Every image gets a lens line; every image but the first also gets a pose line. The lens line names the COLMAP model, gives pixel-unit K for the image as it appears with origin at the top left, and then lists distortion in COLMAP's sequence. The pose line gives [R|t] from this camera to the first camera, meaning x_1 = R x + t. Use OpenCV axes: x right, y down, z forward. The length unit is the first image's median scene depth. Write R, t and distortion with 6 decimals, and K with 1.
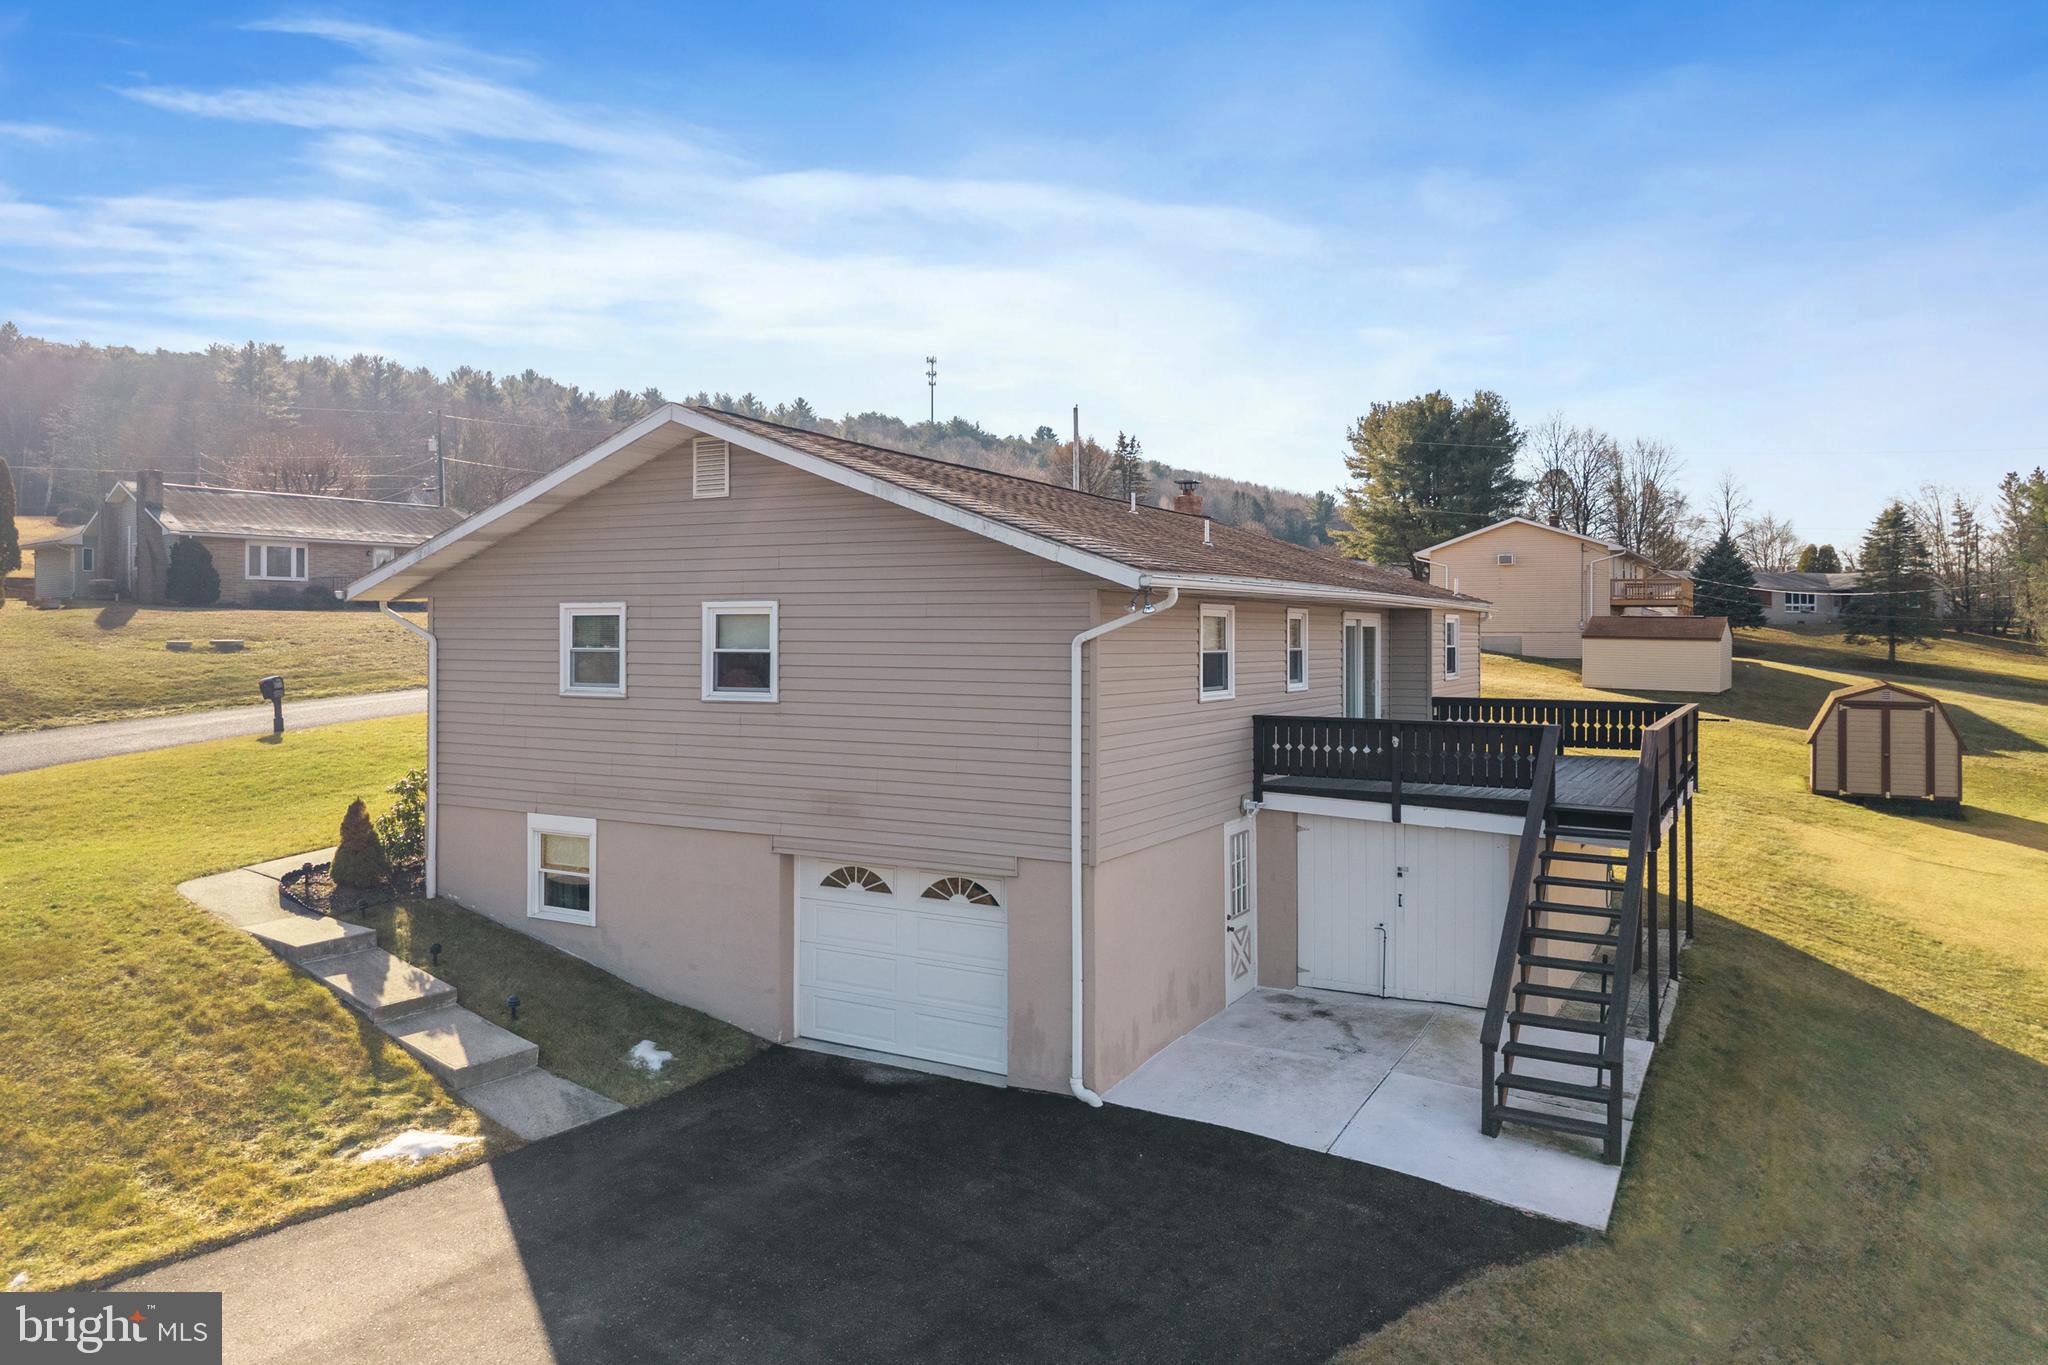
lens RADIAL K [[1365.4, 0, 1021.8], [0, 1365.4, 665.2], [0, 0, 1]] dist [0.025802, -0.027588]
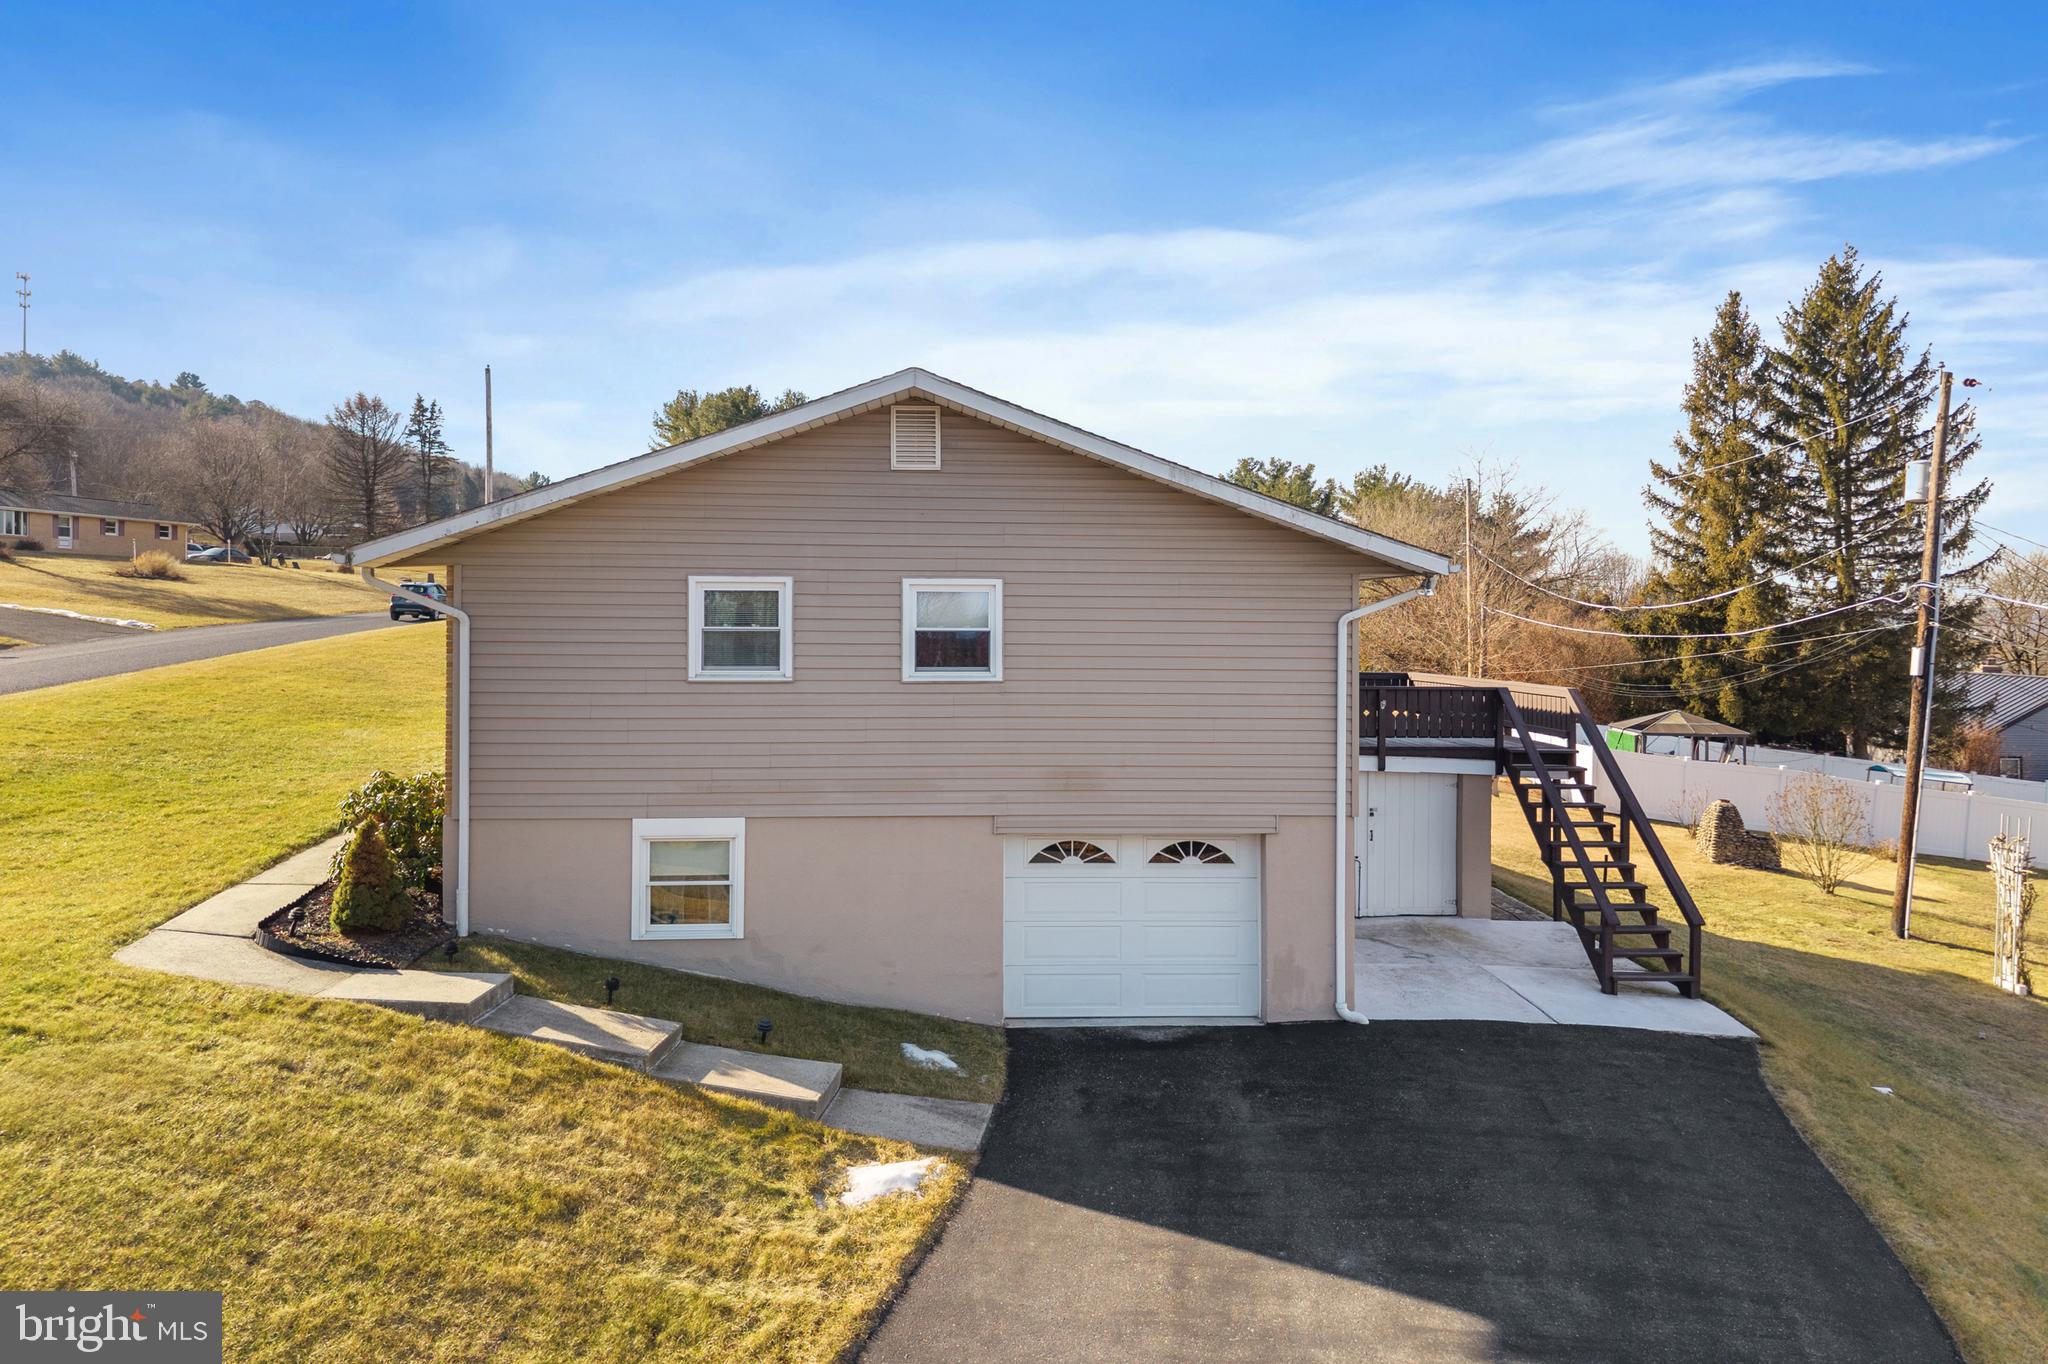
lens RADIAL K [[1365.4, 0, 1018.6], [0, 1365.4, 642.1], [0, 0, 1]] dist [0.025802, -0.027588]
pose [[0.836185, -0.004239, 0.548431, -0.697965], [0.008021, 0.999958, -0.004501, 0.003066], [-0.548389, 0.008163, 0.836183, 0.163203]]
